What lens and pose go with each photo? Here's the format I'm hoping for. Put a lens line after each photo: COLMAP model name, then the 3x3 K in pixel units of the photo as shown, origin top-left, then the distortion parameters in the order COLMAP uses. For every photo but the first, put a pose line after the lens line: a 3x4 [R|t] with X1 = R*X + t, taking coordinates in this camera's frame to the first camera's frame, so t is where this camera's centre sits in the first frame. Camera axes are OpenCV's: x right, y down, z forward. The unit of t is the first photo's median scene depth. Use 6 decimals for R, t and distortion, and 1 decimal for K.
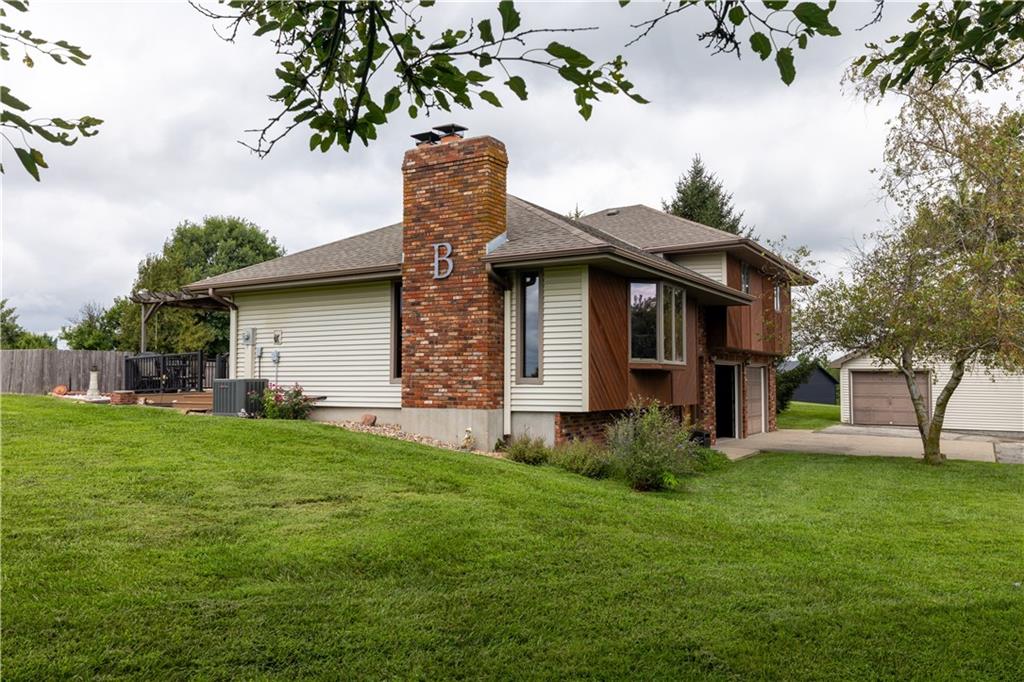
lens RADIAL K [[770.3, 0, 507.9], [0, 770.3, 343.6], [0, 0, 1]] dist [0.009631, -0.001824]
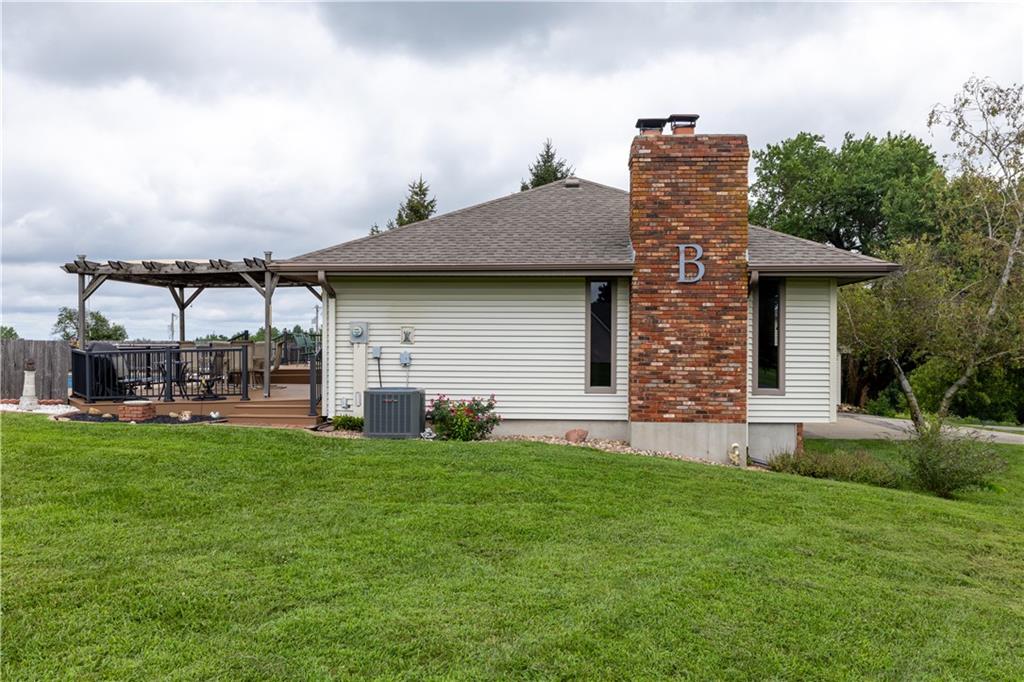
lens RADIAL K [[770.3, 0, 510.8], [0, 770.3, 339.9], [0, 0, 1]] dist [0.009631, -0.001824]
pose [[0.891835, 0.007159, 0.452305, -0.692904], [-0.026914, 0.998943, 0.037257, -0.044397], [-0.451560, -0.045400, 0.891085, 0.266733]]
